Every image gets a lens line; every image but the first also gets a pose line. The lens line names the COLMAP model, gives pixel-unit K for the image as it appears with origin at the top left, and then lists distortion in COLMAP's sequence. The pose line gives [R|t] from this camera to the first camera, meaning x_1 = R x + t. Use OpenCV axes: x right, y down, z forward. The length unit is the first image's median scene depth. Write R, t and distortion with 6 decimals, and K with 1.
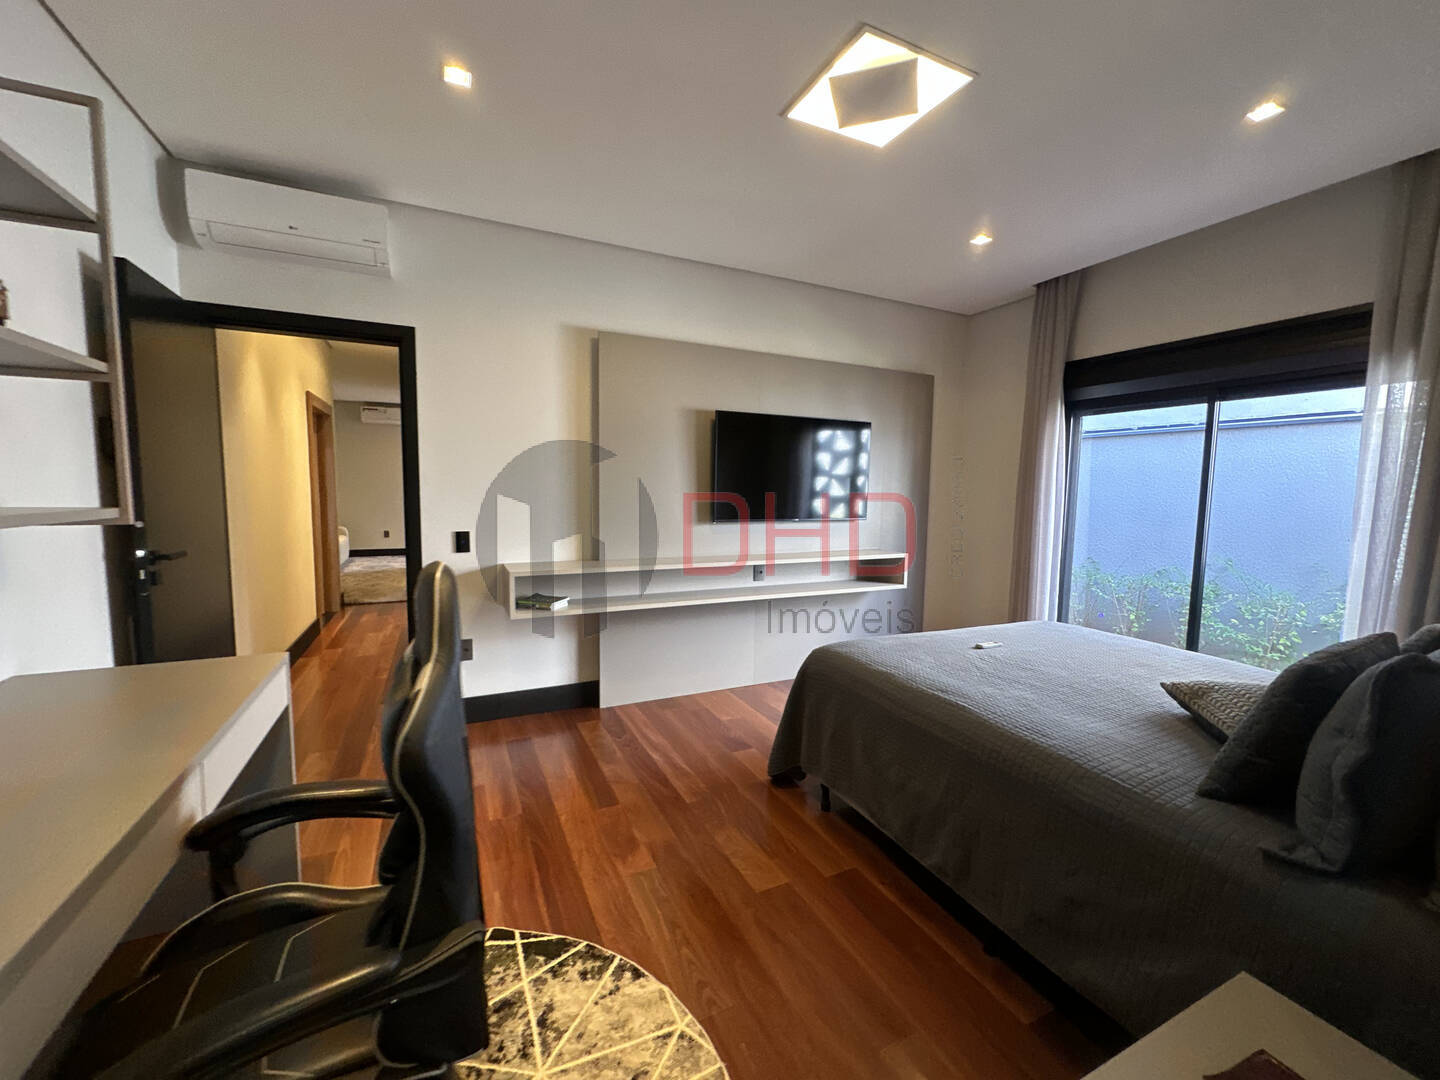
lens RADIAL K [[574.1, 0, 719.9], [0, 574.1, 550.7], [0, 0, 1]] dist [-0.014737, 0.001944]
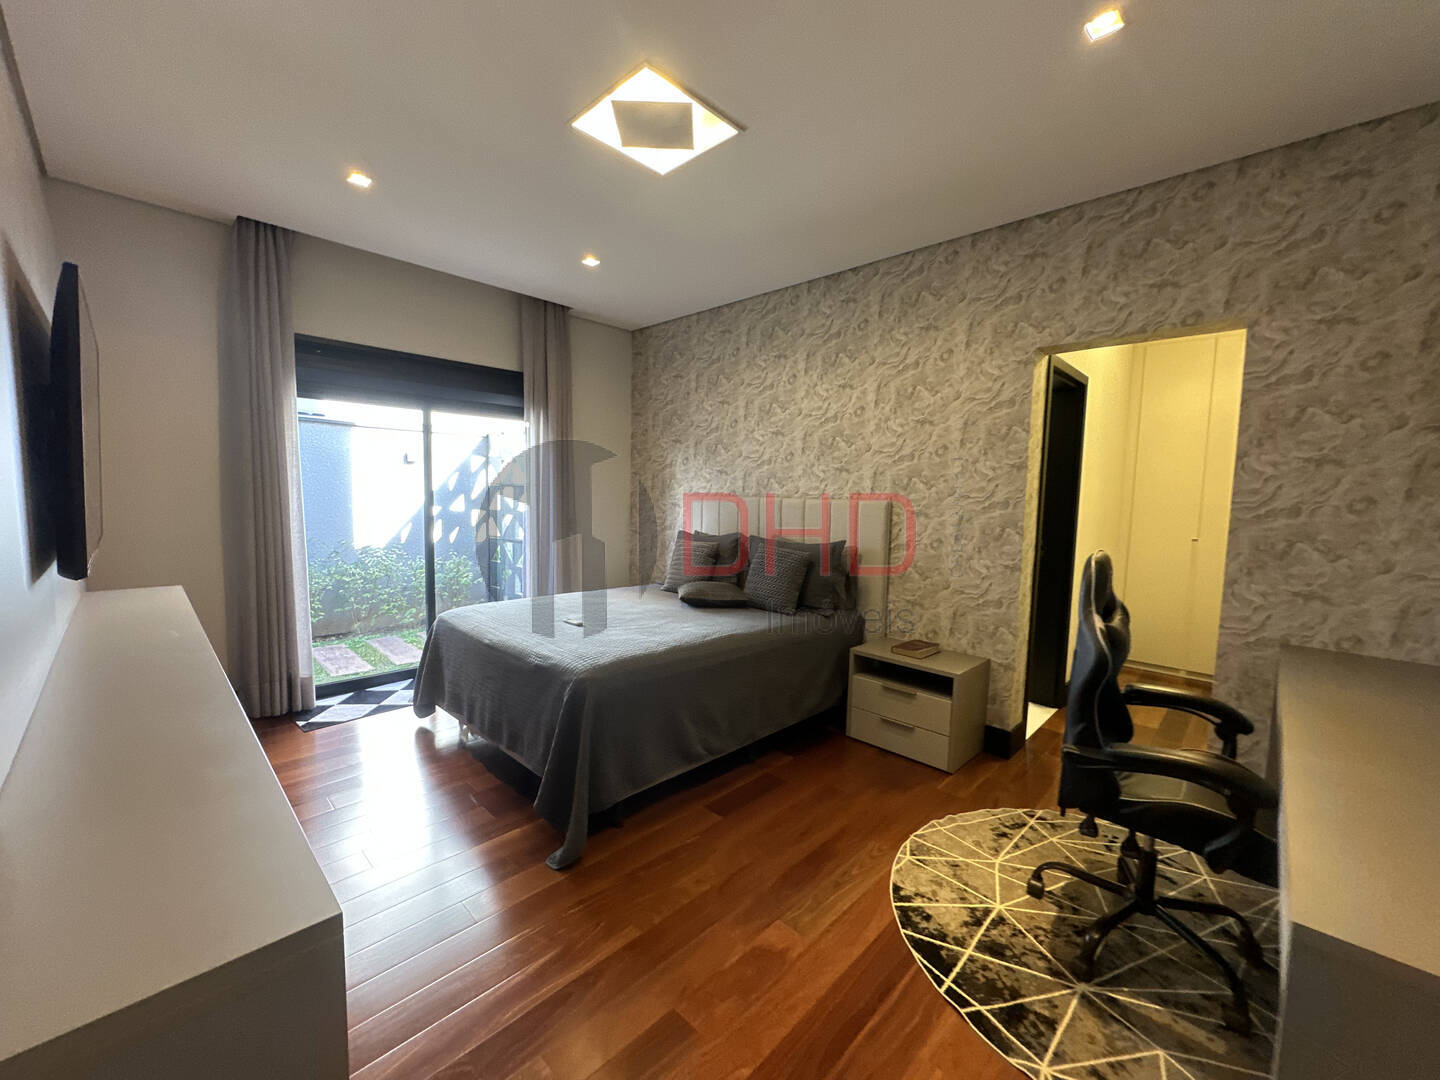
lens RADIAL K [[574.1, 0, 716.3], [0, 574.1, 546.0], [0, 0, 1]] dist [-0.014737, 0.001944]
pose [[-0.347386, -0.113336, 0.930848, -1.065867], [0.069237, 0.986860, 0.145994, -0.209393], [-0.935163, 0.115165, -0.334974, 1.665297]]
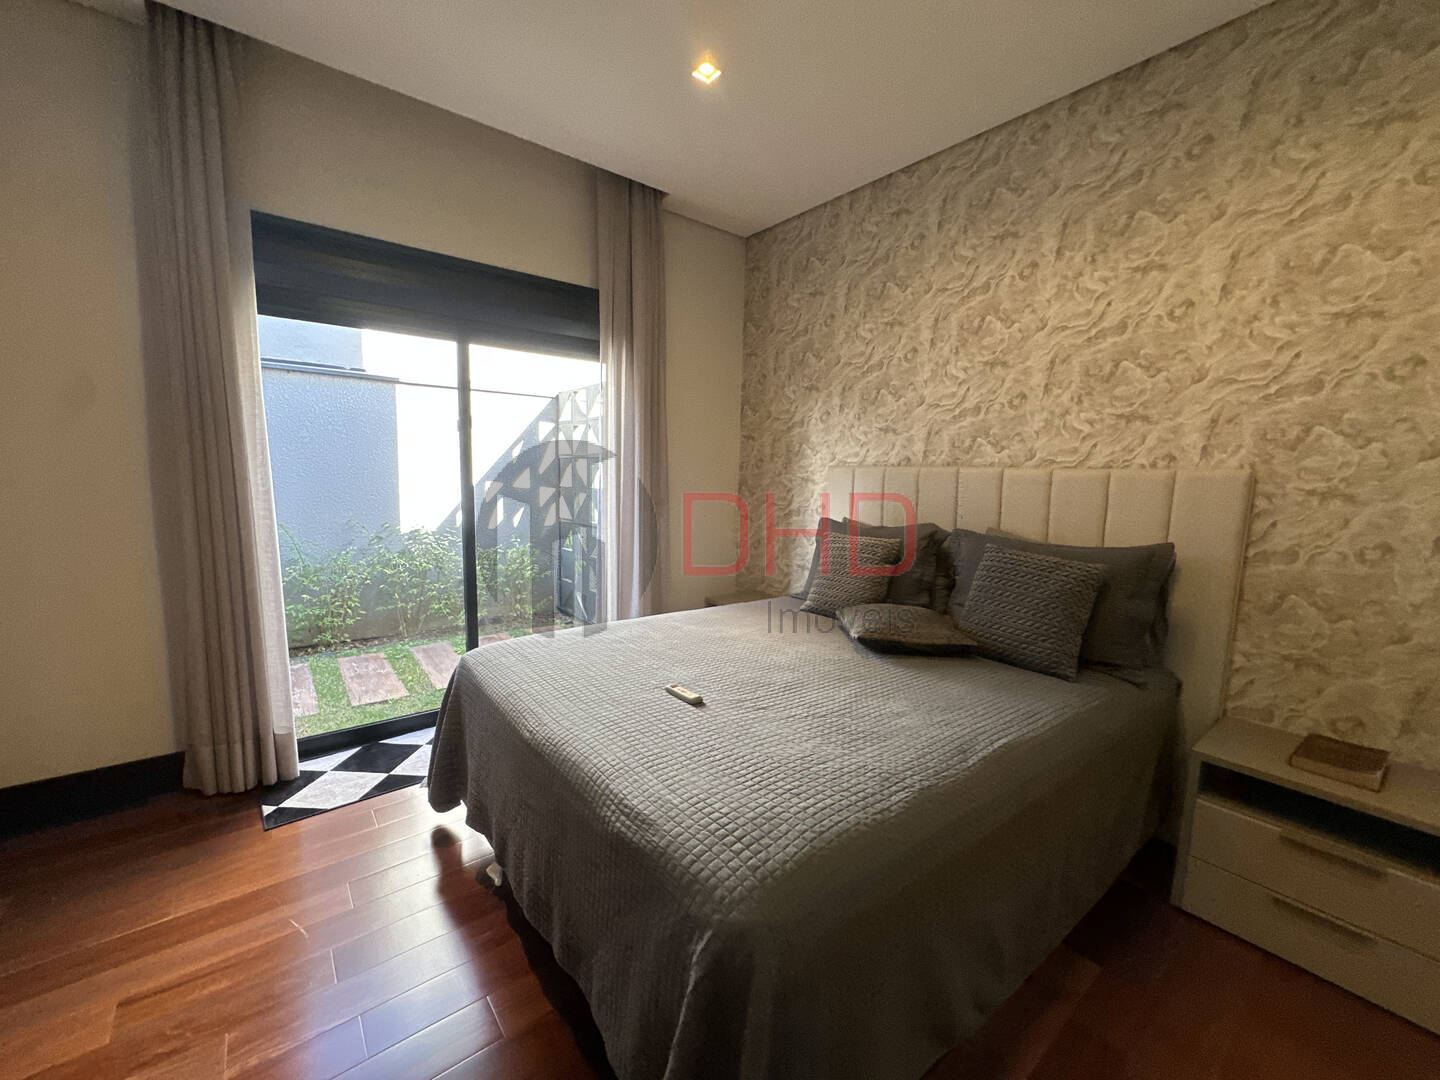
lens RADIAL K [[574.1, 0, 715.0], [0, 574.1, 548.8], [0, 0, 1]] dist [-0.014737, 0.001944]
pose [[-0.223333, -0.154783, 0.962374, -0.176691], [0.075188, 0.981635, 0.175329, -0.146548], [-0.971838, 0.111516, -0.207594, 1.632618]]
